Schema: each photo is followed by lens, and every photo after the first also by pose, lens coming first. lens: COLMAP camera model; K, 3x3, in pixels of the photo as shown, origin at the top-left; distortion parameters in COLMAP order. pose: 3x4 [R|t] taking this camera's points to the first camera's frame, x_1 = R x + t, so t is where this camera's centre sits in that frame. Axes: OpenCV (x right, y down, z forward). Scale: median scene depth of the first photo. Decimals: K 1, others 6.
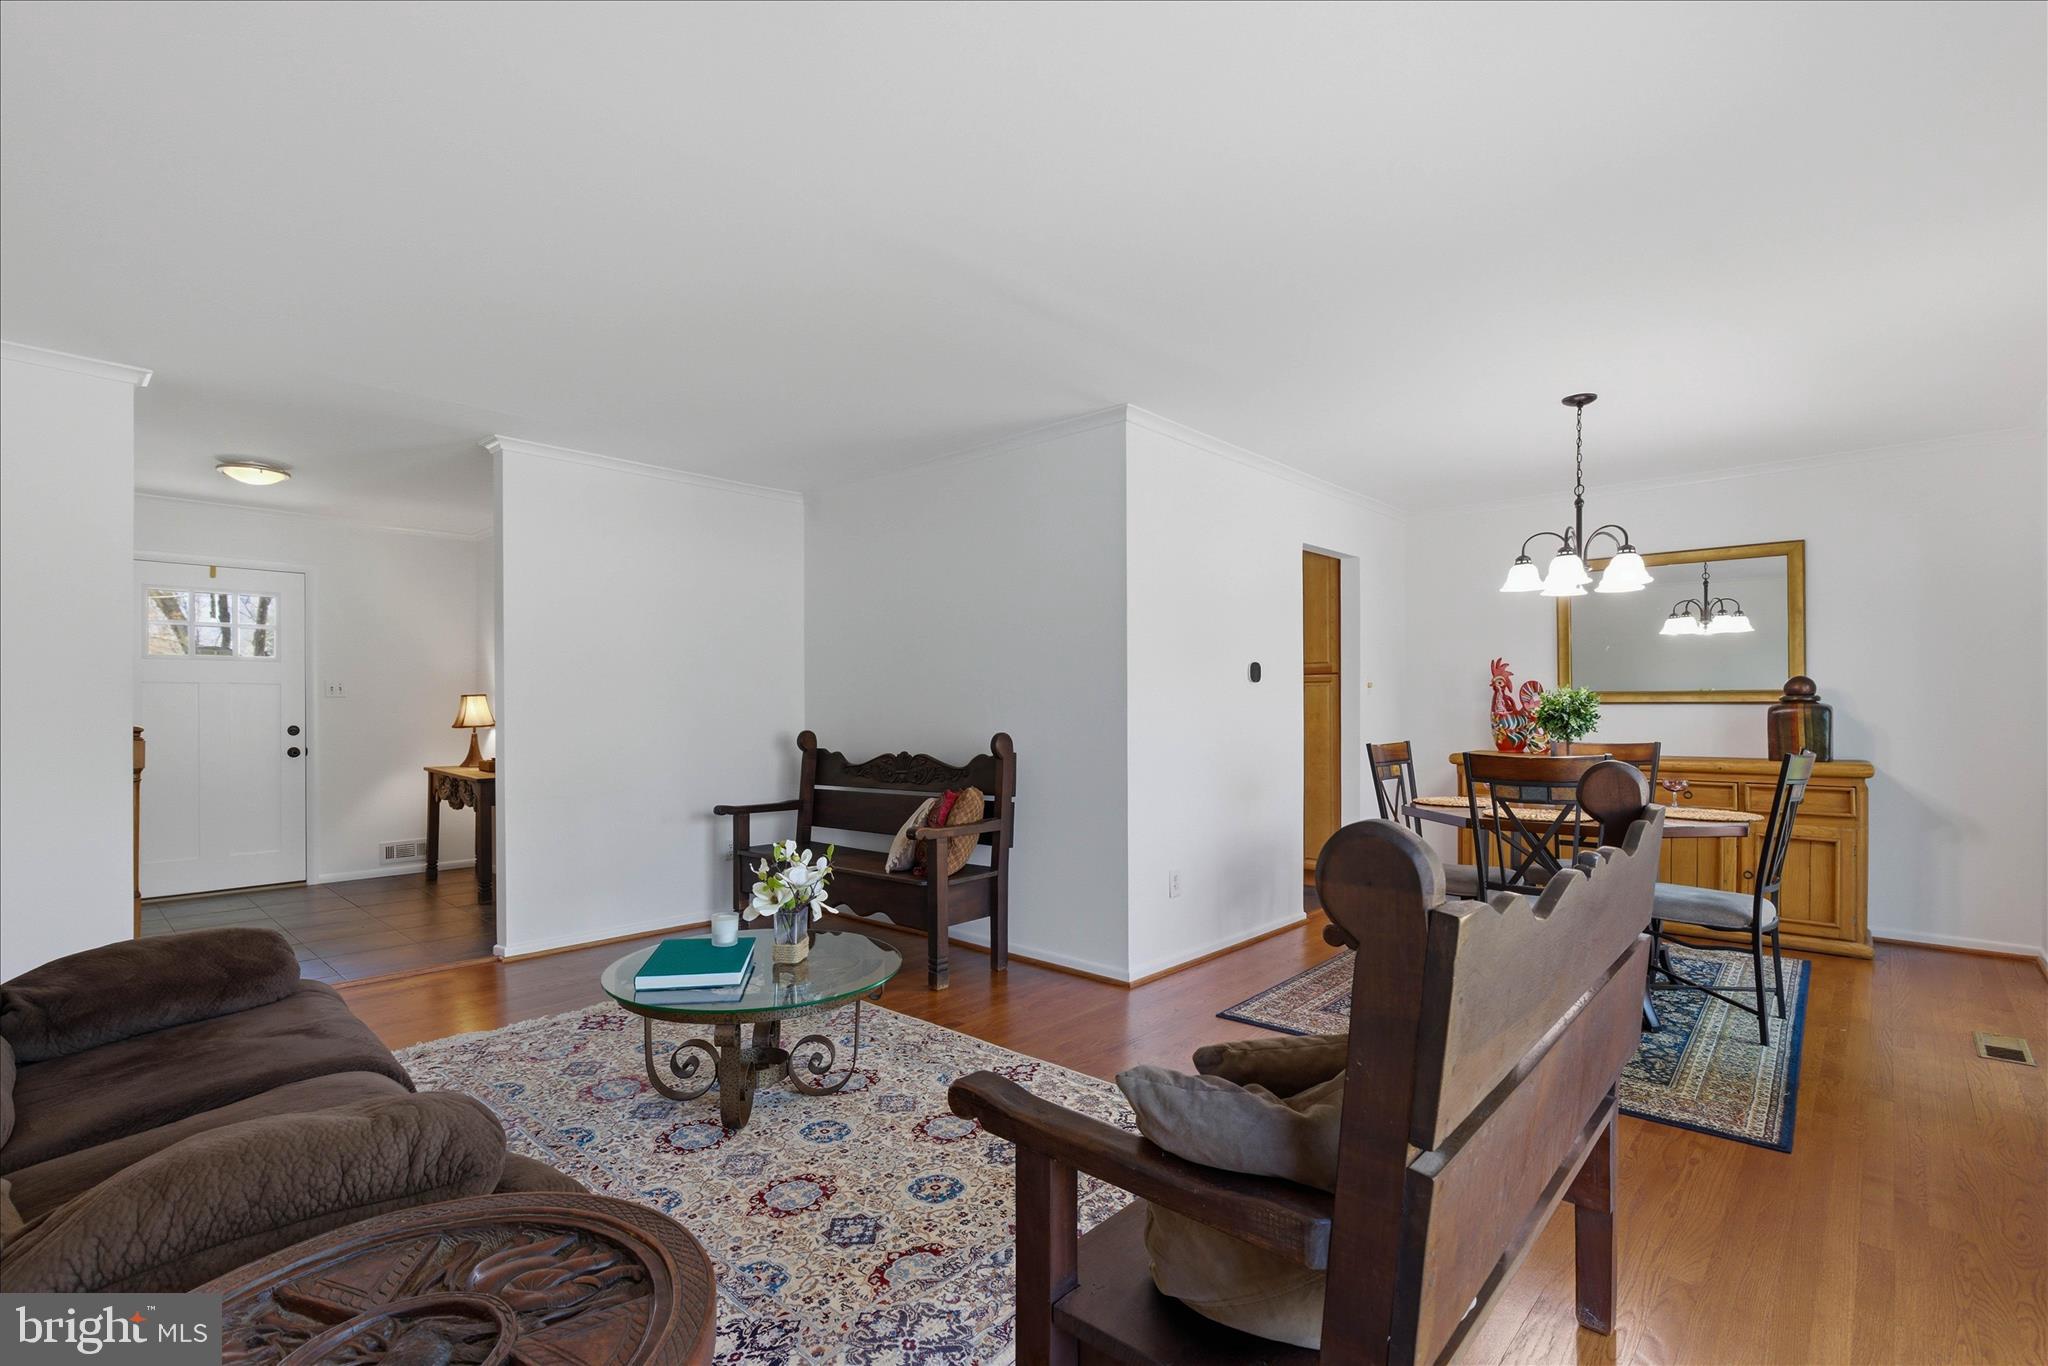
lens RADIAL K [[926.1, 0, 1035.4], [0, 926.1, 688.6], [0, 0, 1]] dist [-0.005914, 0.000439]
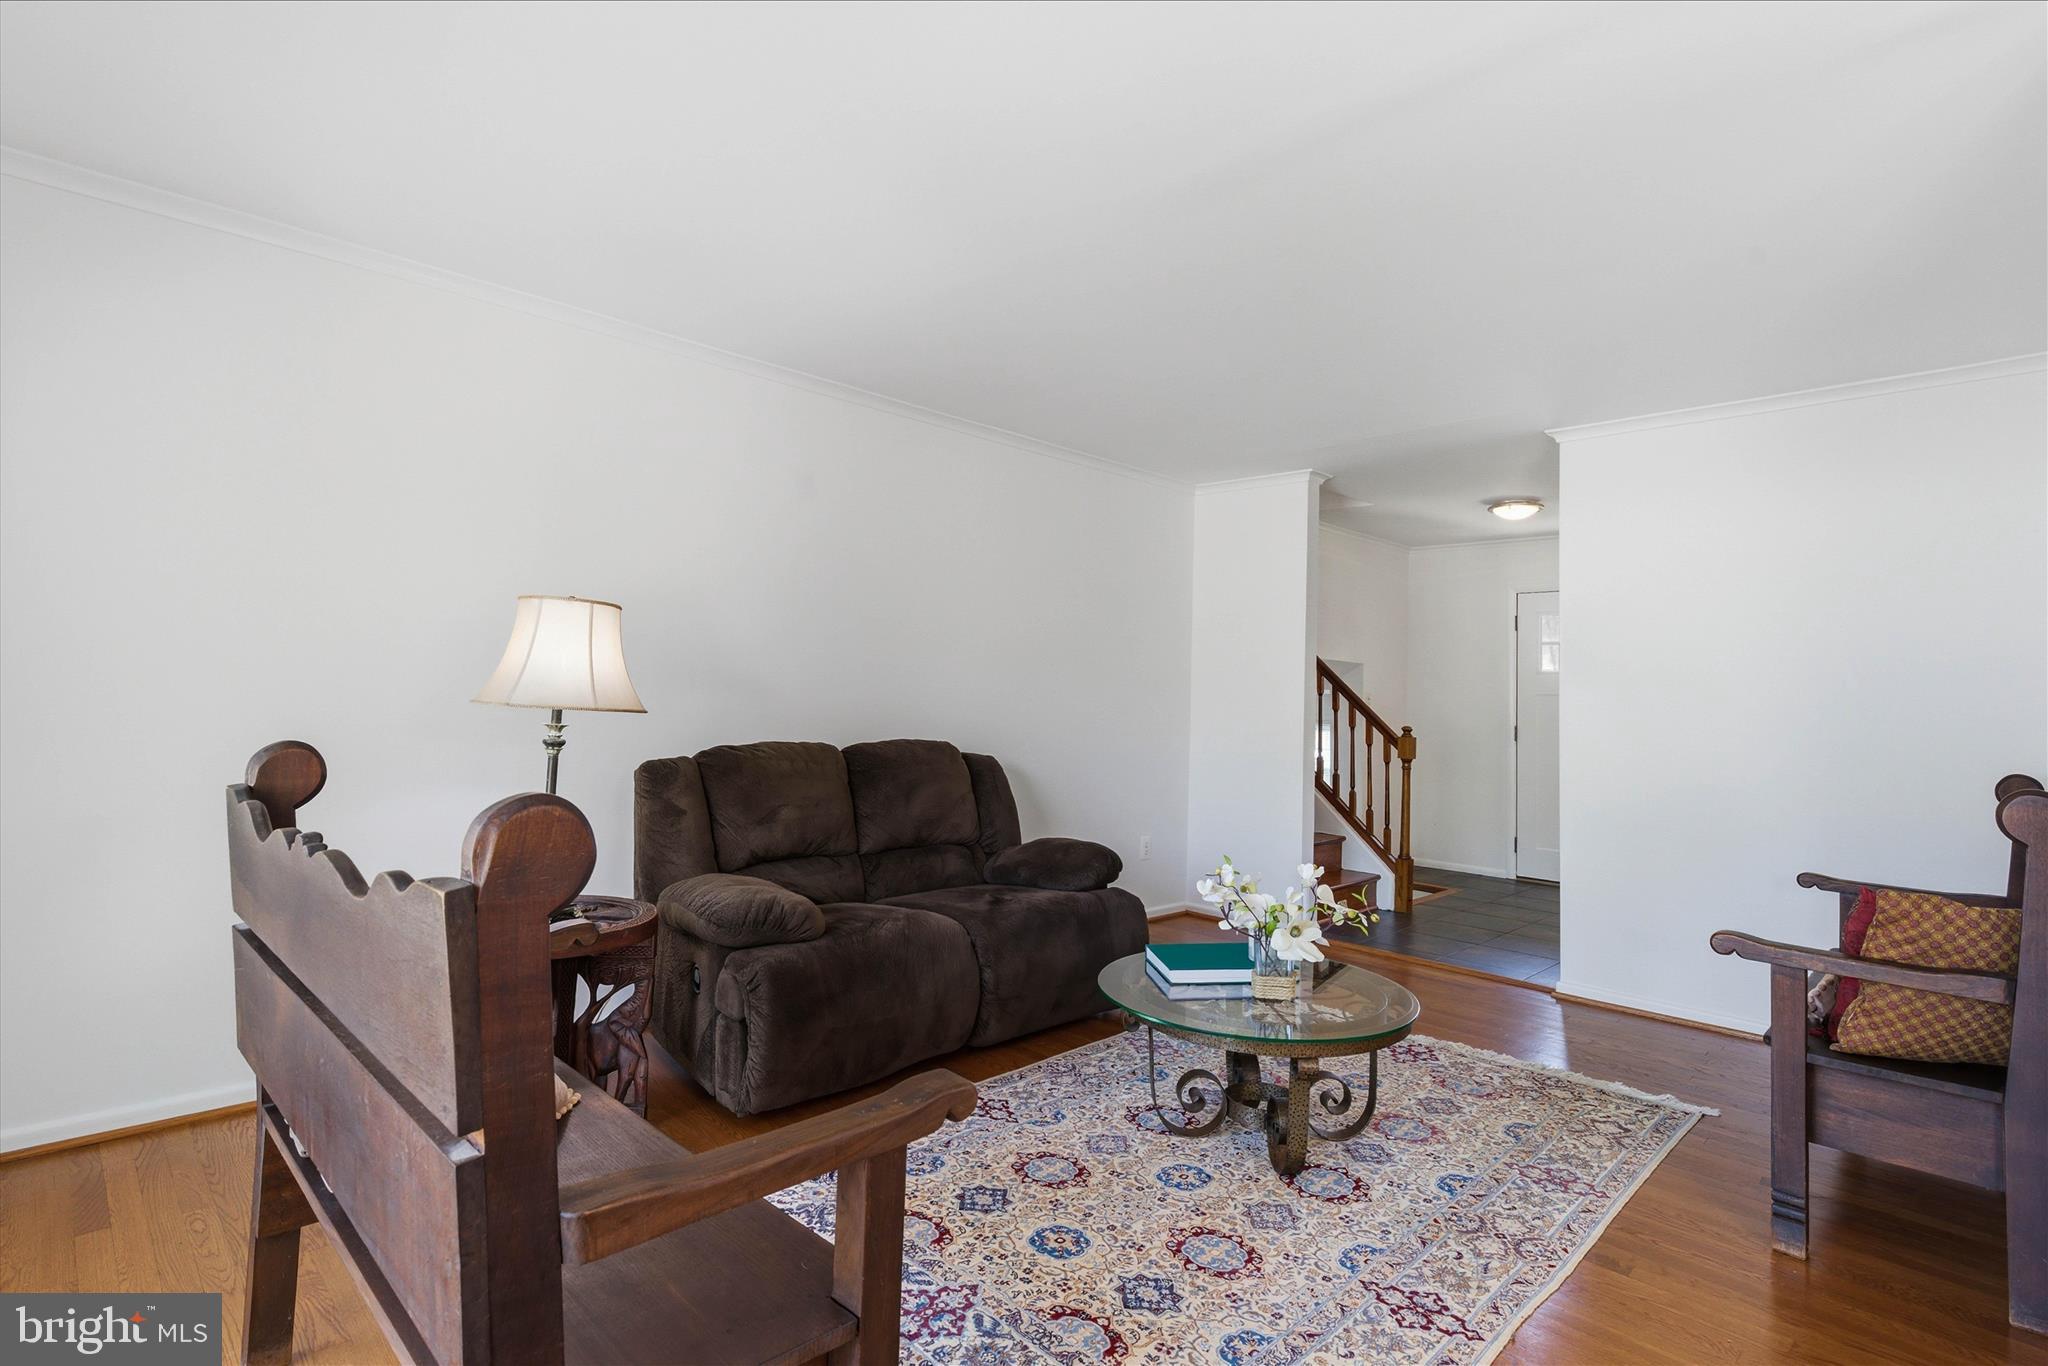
lens RADIAL K [[1008.7, 0, 1031.8], [0, 1008.7, 604.9], [0, 0, 1]] dist [0.003981, 0.000464]
pose [[-0.049468, -0.096602, -0.994093, 0.502011], [-0.009891, 0.995310, -0.096228, 0.011837], [0.998727, 0.005072, -0.050191, 0.552978]]
